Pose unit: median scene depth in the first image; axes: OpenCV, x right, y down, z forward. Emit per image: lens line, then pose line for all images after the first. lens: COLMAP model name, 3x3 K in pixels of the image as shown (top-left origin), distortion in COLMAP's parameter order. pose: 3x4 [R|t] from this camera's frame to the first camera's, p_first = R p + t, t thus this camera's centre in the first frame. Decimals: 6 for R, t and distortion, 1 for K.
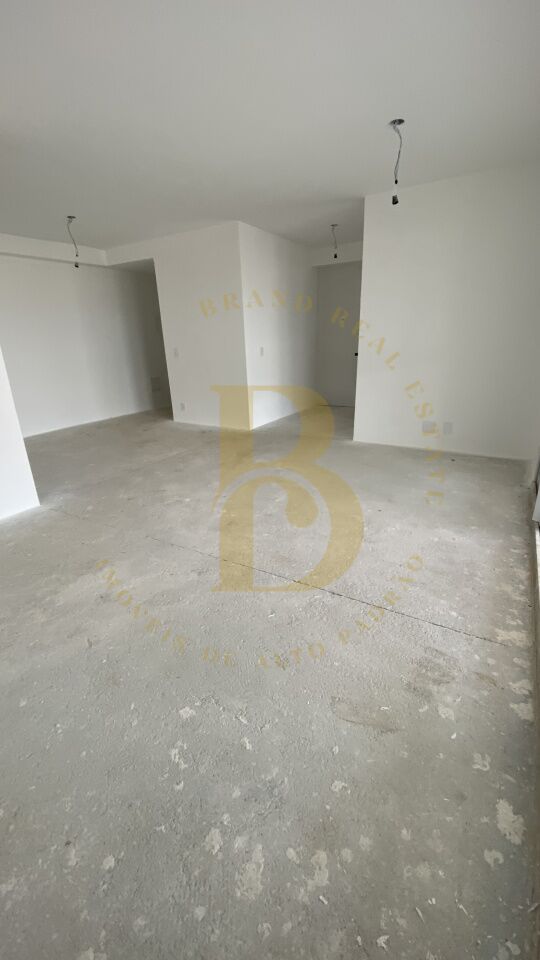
lens RADIAL K [[385.8, 0, 271.7], [0, 385.8, 480.3], [0, 0, 1]] dist [0.021313, -0.021682]
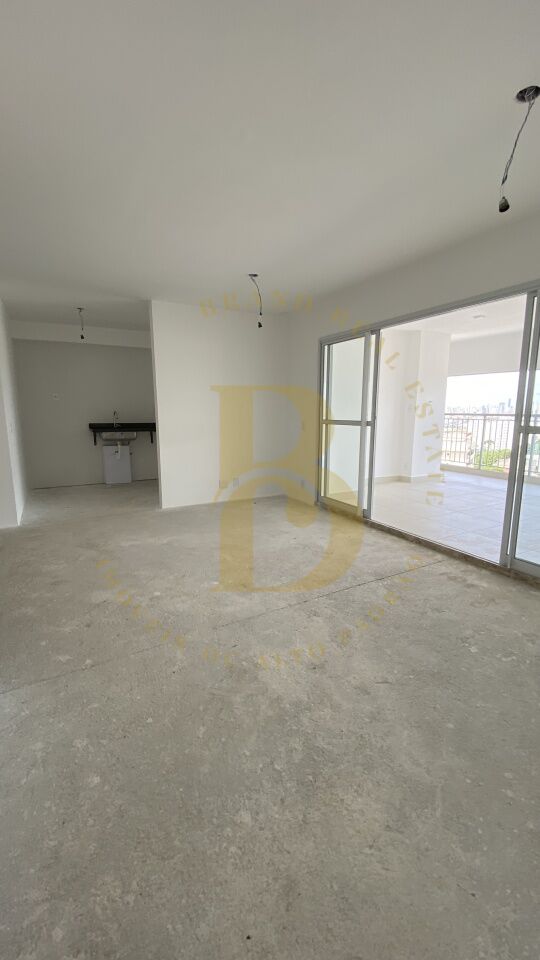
lens RADIAL K [[385.8, 0, 271.7], [0, 385.8, 480.3], [0, 0, 1]] dist [0.021313, -0.021682]
pose [[0.505025, -0.125087, 0.853992, -0.991863], [0.287375, 0.957357, -0.029718, -0.113163], [-0.813858, 0.260425, 0.519436, 0.375932]]
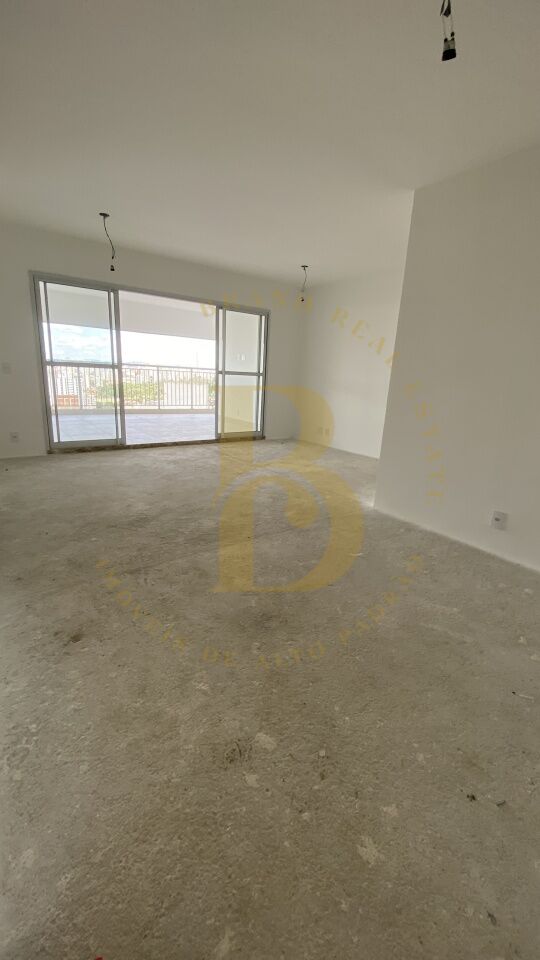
lens RADIAL K [[385.8, 0, 271.7], [0, 385.8, 480.3], [0, 0, 1]] dist [0.021313, -0.021682]
pose [[-0.924288, -0.119435, 0.362529, -0.910090], [0.109723, 0.826557, 0.552055, -0.828544], [-0.365585, 0.550036, -0.750872, 2.416293]]
